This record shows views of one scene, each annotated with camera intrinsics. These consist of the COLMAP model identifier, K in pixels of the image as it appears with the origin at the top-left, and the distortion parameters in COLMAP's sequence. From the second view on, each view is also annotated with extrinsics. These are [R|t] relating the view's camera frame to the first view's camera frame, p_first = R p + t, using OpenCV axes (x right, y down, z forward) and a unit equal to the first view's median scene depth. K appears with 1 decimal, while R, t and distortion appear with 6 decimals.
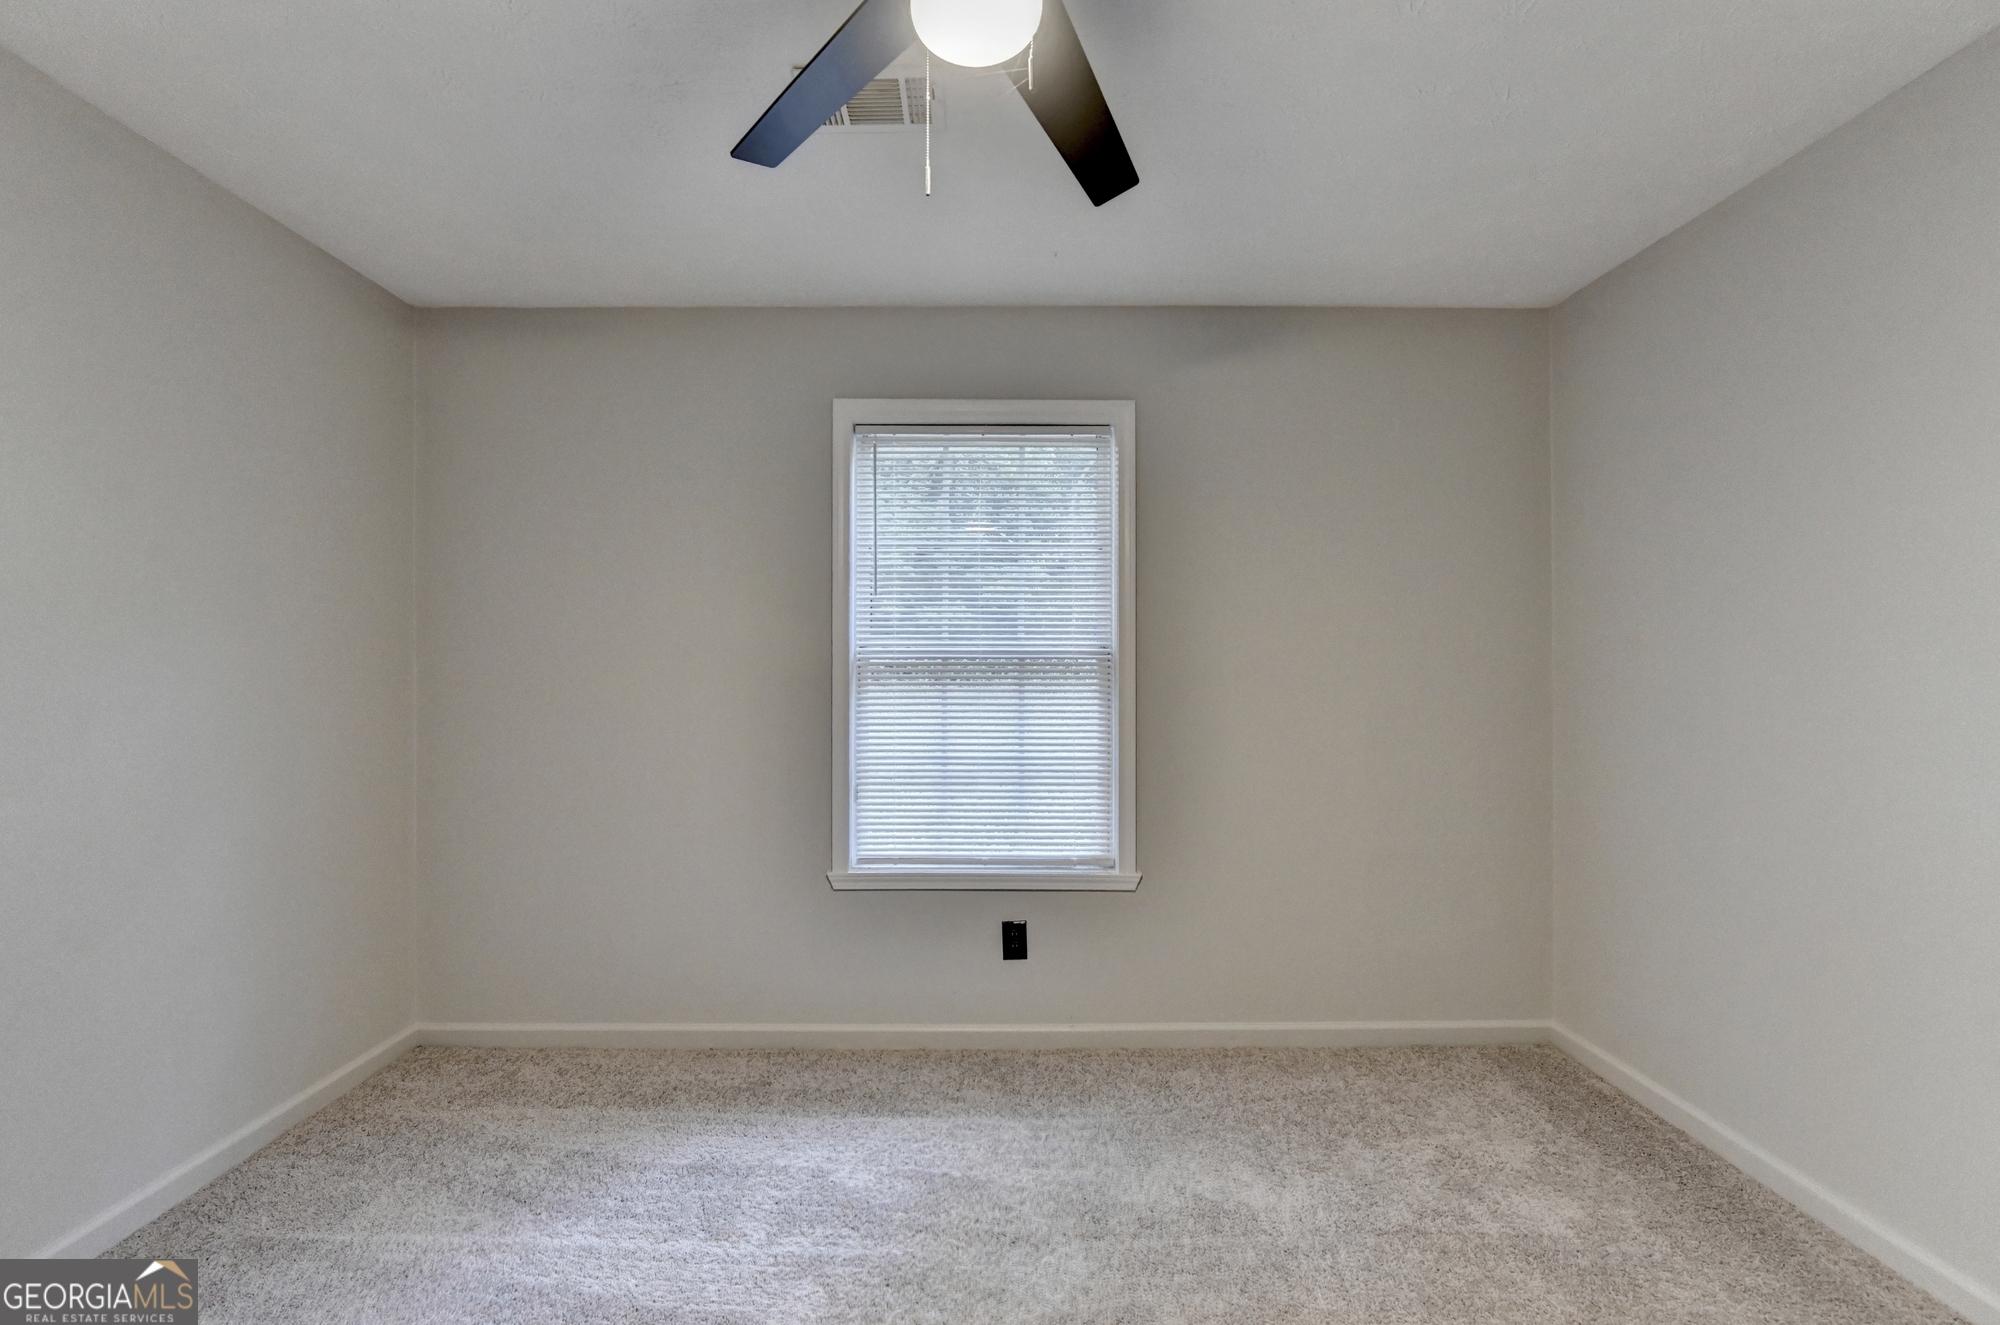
lens RADIAL K [[840.1, 0, 962.3], [0, 840.1, 662.7], [0, 0, 1]] dist [-0.013154, -0.002601]
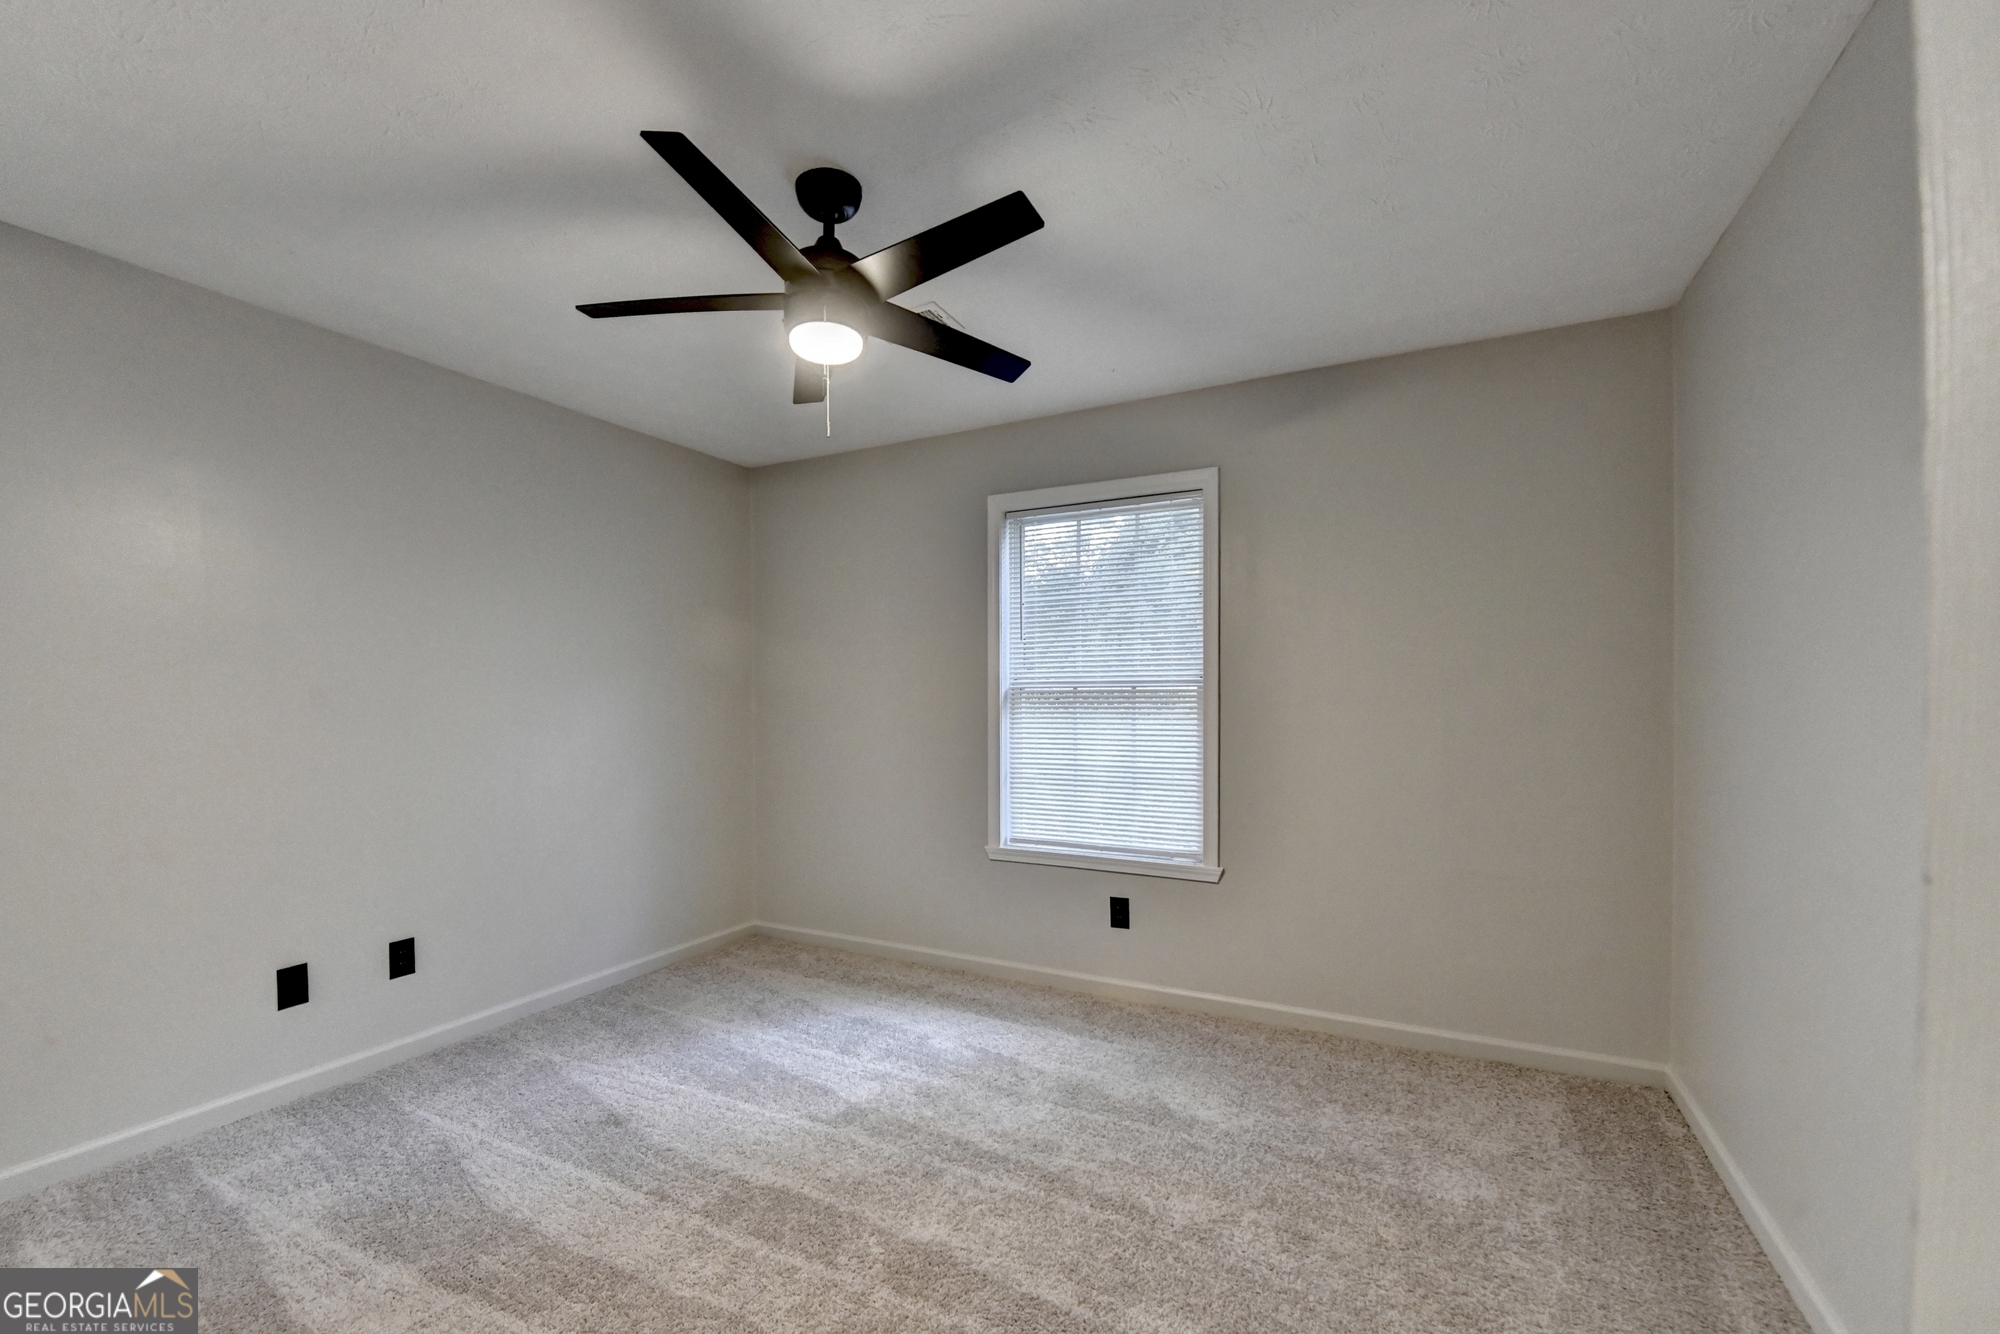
lens RADIAL K [[828.0, 0, 1003.5], [0, 828.0, 700.9], [0, 0, 1]] dist [-0.009429, -0.003585]
pose [[0.889391, -0.000072, -0.457148, 0.502131], [0.004797, 0.999946, 0.009176, 0.003361], [0.457123, -0.010354, 0.889343, -0.184918]]
